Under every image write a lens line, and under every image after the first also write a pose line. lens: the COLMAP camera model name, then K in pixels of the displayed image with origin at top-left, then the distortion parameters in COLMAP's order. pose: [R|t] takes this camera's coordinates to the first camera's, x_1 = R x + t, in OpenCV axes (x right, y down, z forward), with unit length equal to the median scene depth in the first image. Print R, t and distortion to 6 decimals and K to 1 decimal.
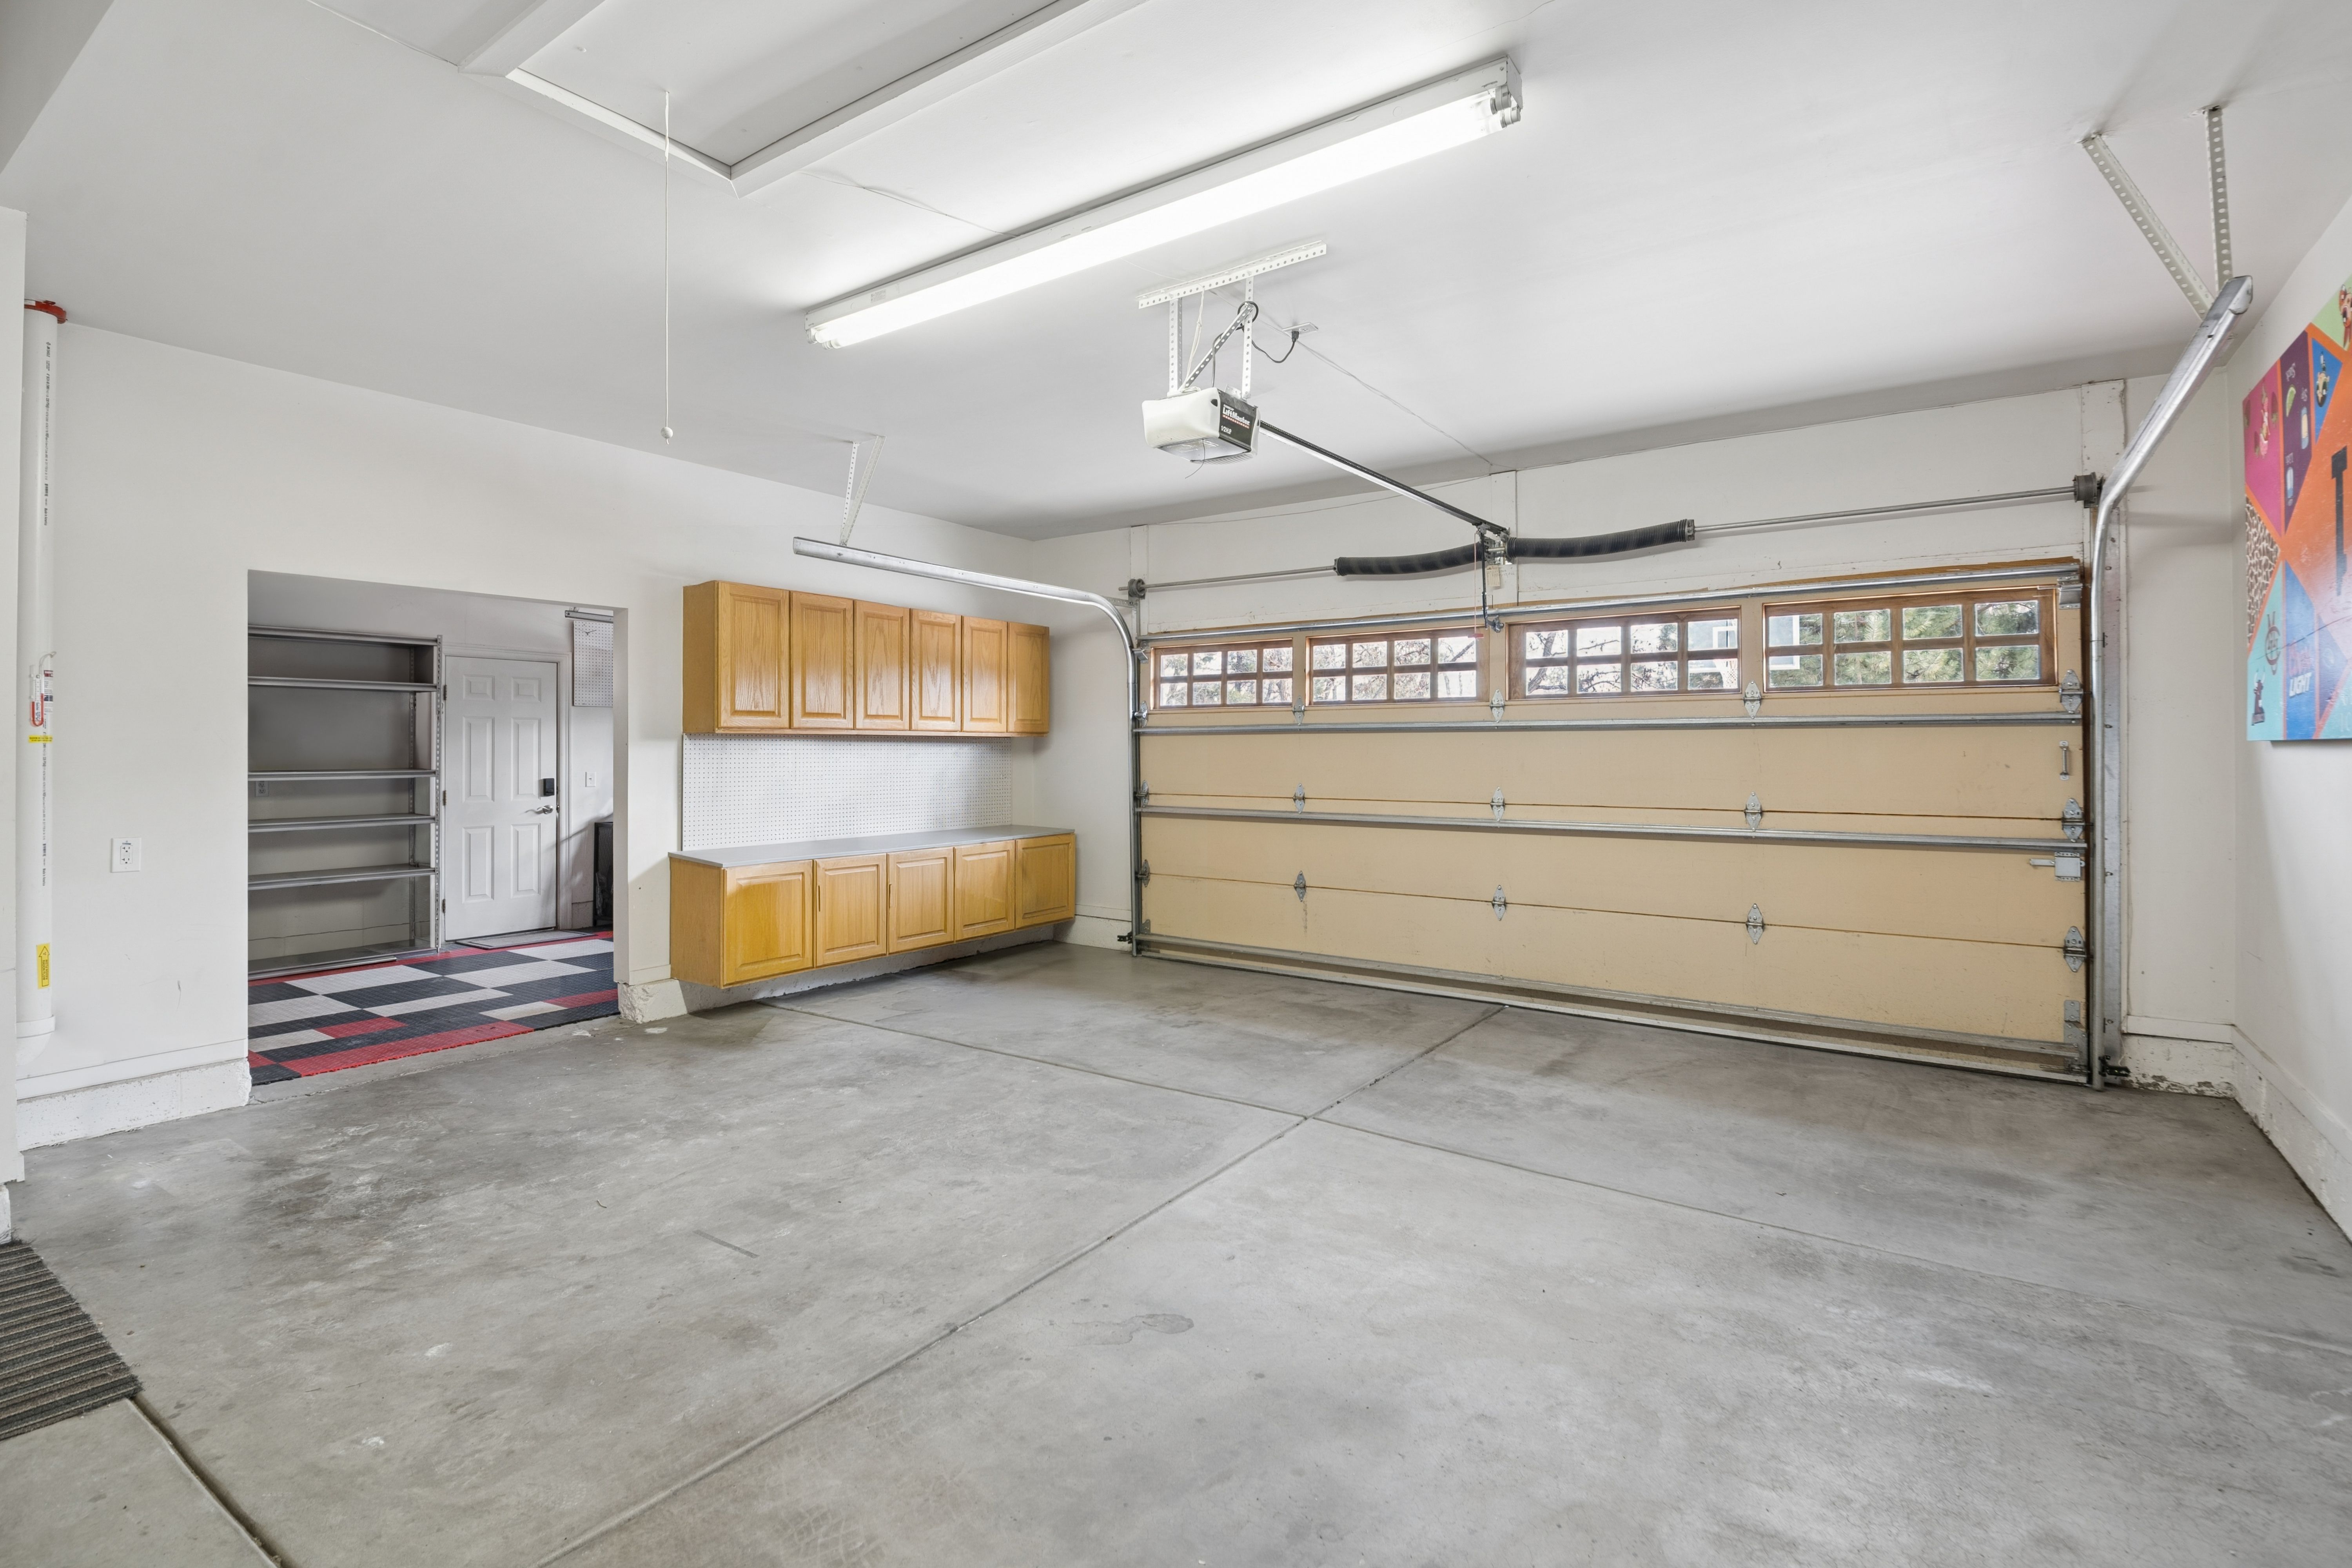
lens RADIAL K [[1101.7, 0, 1179.5], [0, 1101.7, 742.3], [0, 0, 1]] dist [-0.000002, -0.000050]
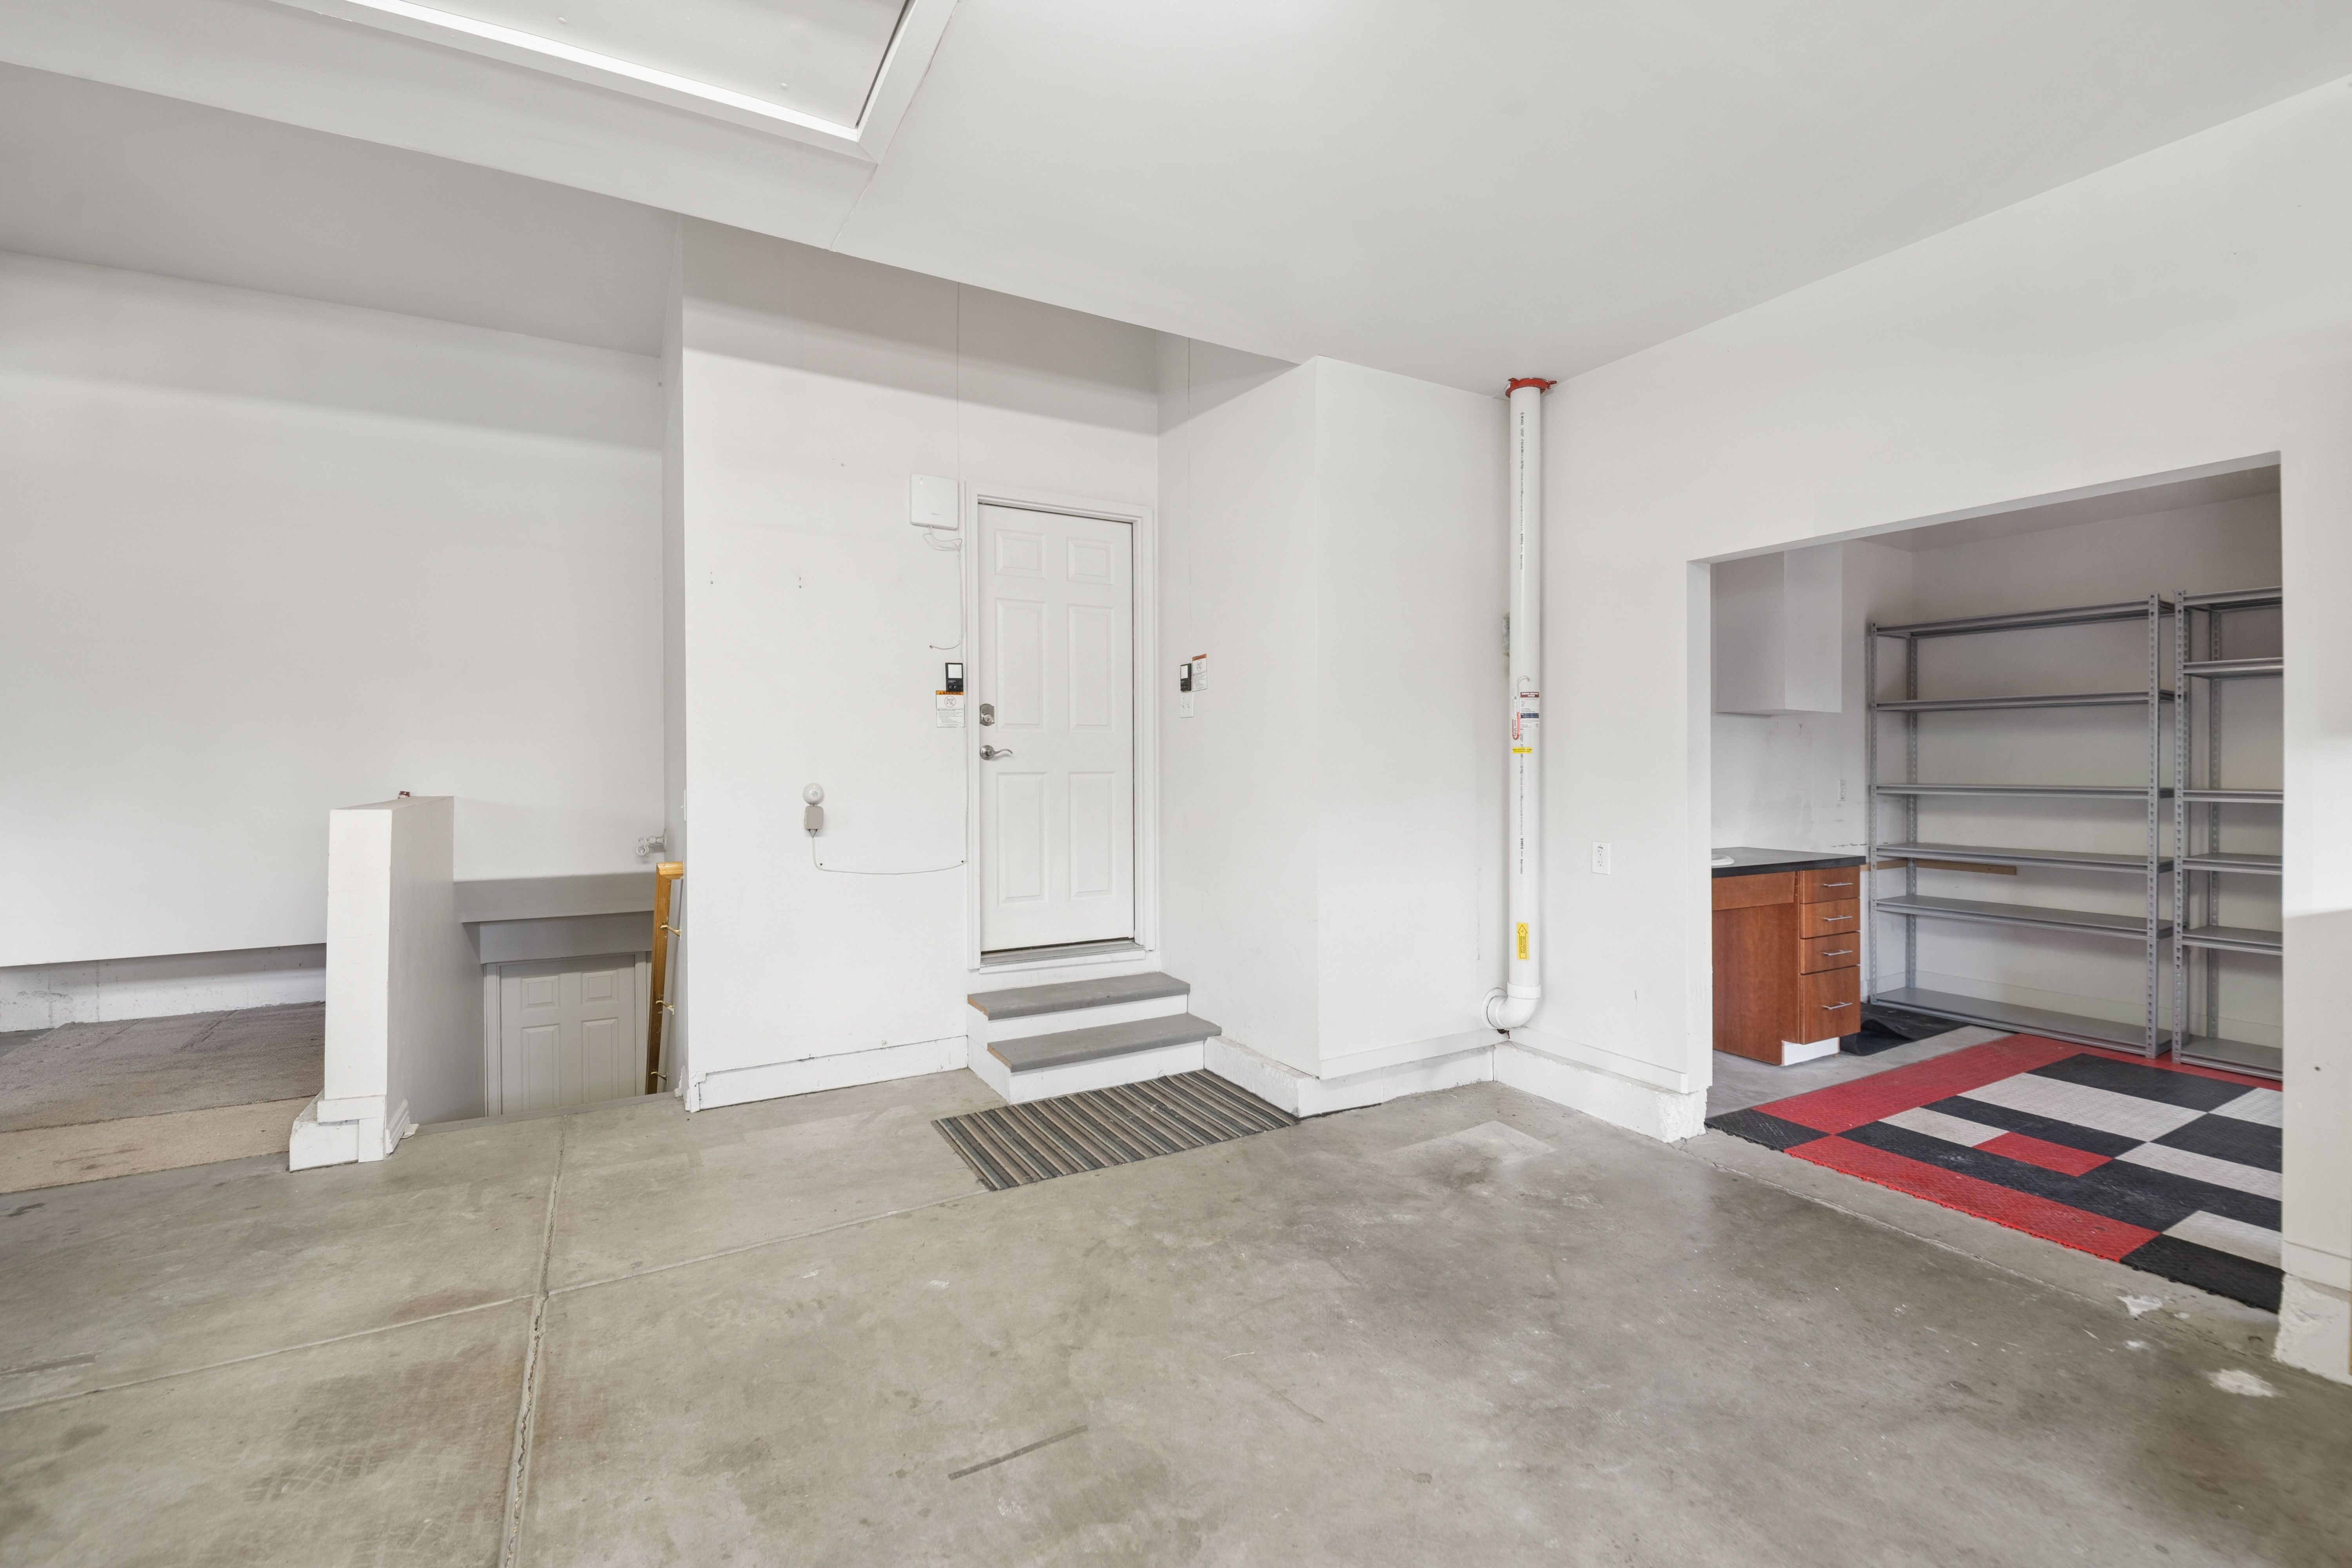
lens RADIAL K [[1005.3, 0, 1180.2], [0, 1005.3, 760.7], [0, 0, 1]] dist [0.020420, -0.022025]
pose [[-0.426914, 0.000914, -0.904292, 0.125369], [0.003381, 0.999994, -0.000585, 0.008544], [0.904286, -0.003308, -0.426914, 1.287763]]
